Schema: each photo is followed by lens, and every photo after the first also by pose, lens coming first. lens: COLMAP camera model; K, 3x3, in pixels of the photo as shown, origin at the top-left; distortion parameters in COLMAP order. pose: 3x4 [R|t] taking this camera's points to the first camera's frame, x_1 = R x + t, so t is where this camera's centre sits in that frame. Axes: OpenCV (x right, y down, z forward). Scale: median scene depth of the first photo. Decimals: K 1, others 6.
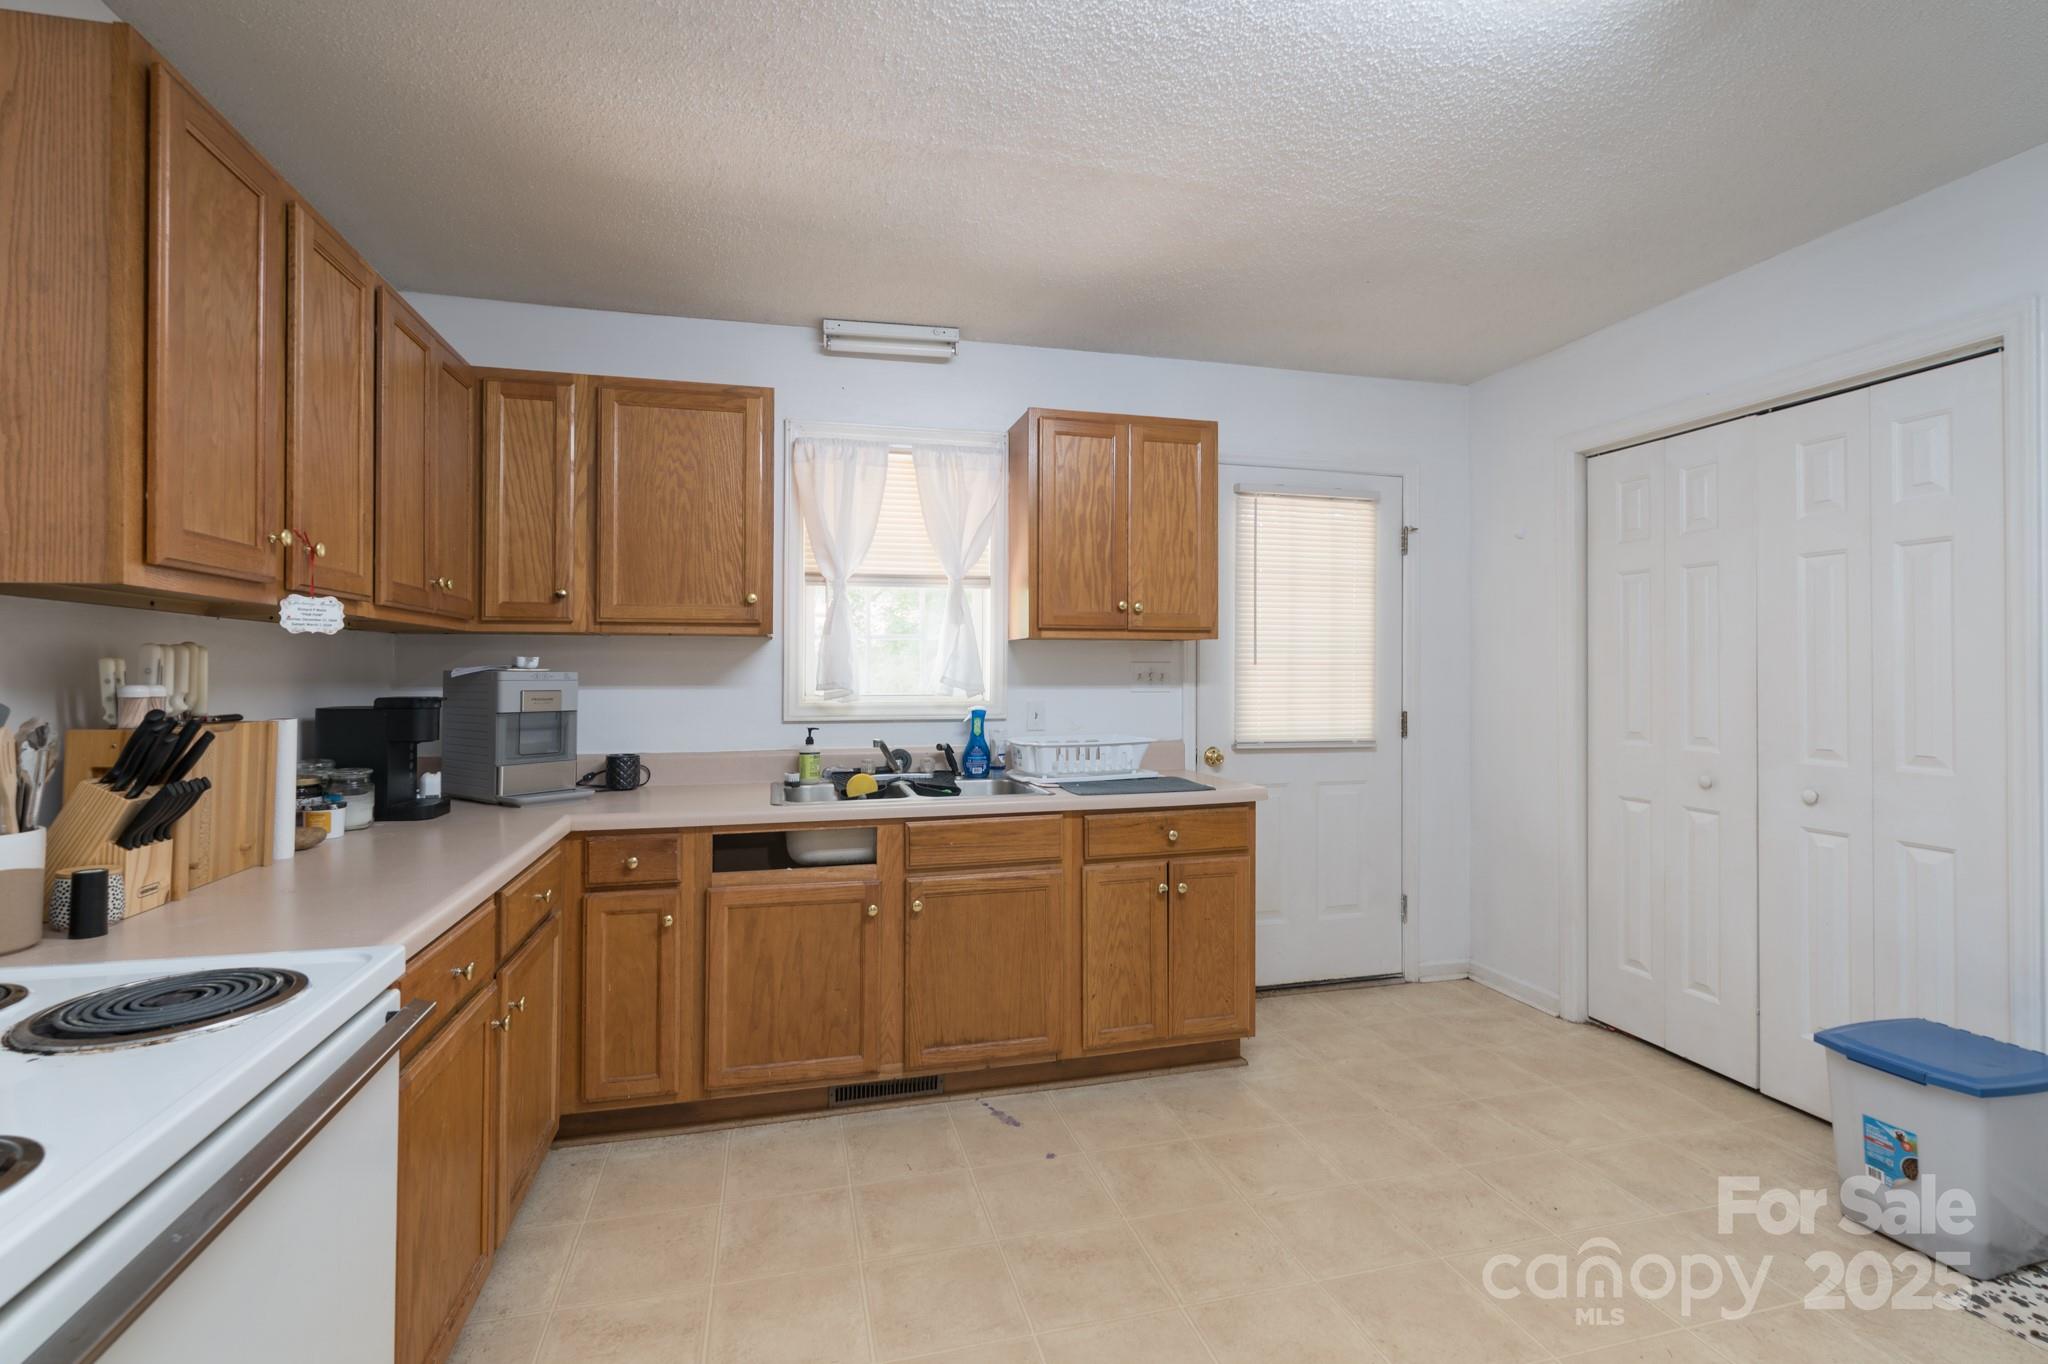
lens RADIAL K [[922.6, 0, 1016.6], [0, 922.6, 666.3], [0, 0, 1]] dist [-0.009157, 0.001043]
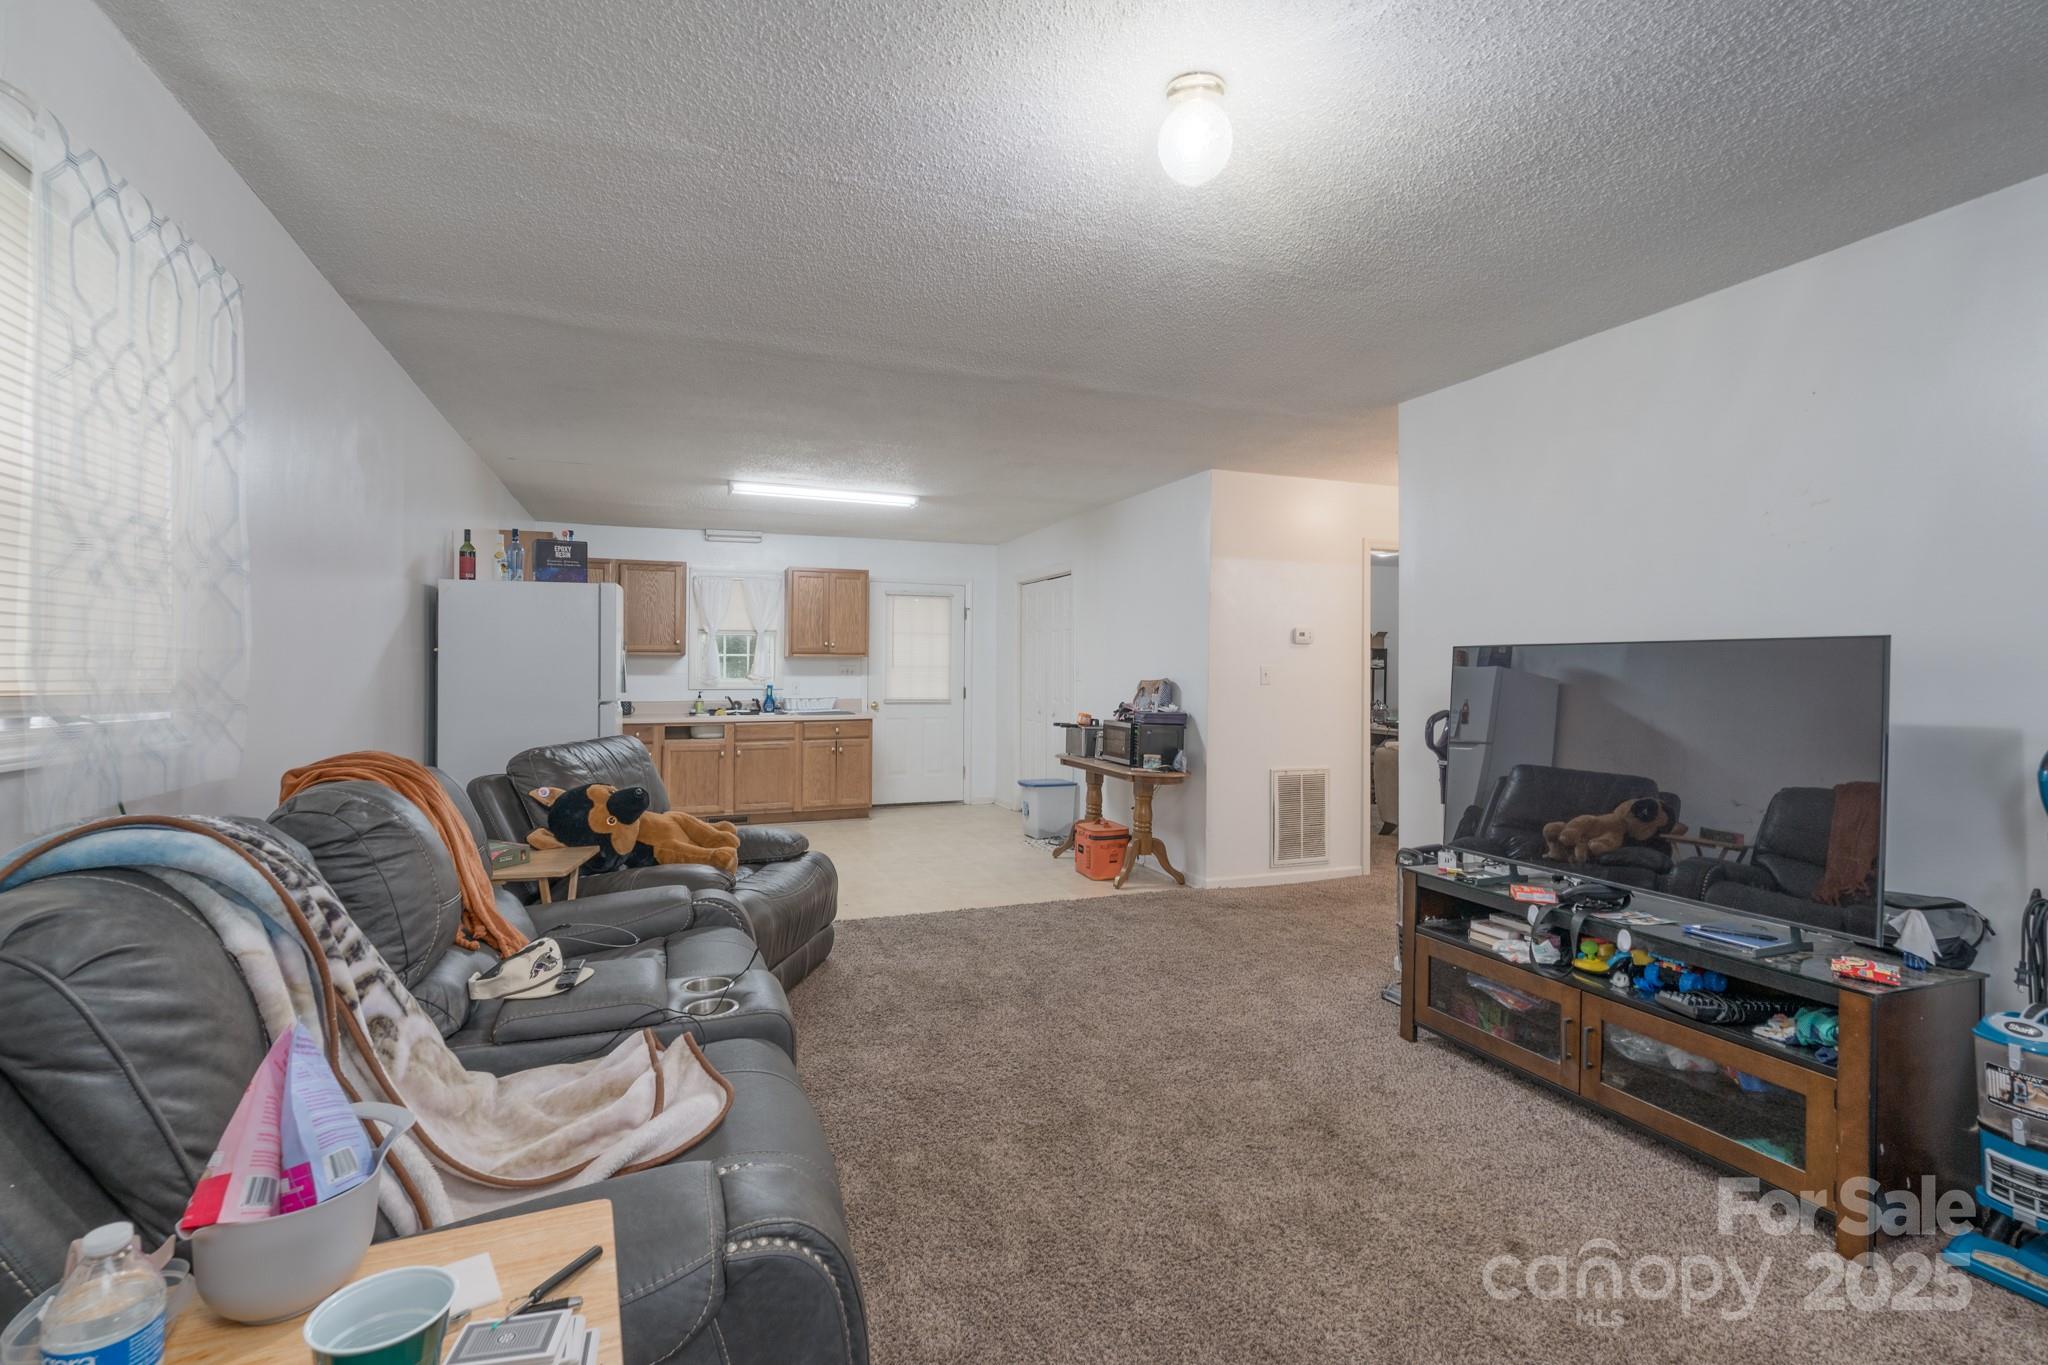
lens RADIAL K [[922.6, 0, 1012.7], [0, 922.6, 661.2], [0, 0, 1]] dist [-0.009157, 0.001043]
pose [[0.993608, 0.005310, 0.112763, 0.390820], [-0.005255, 0.999986, -0.000786, -0.020918], [-0.112766, 0.000189, 0.993622, -1.831321]]
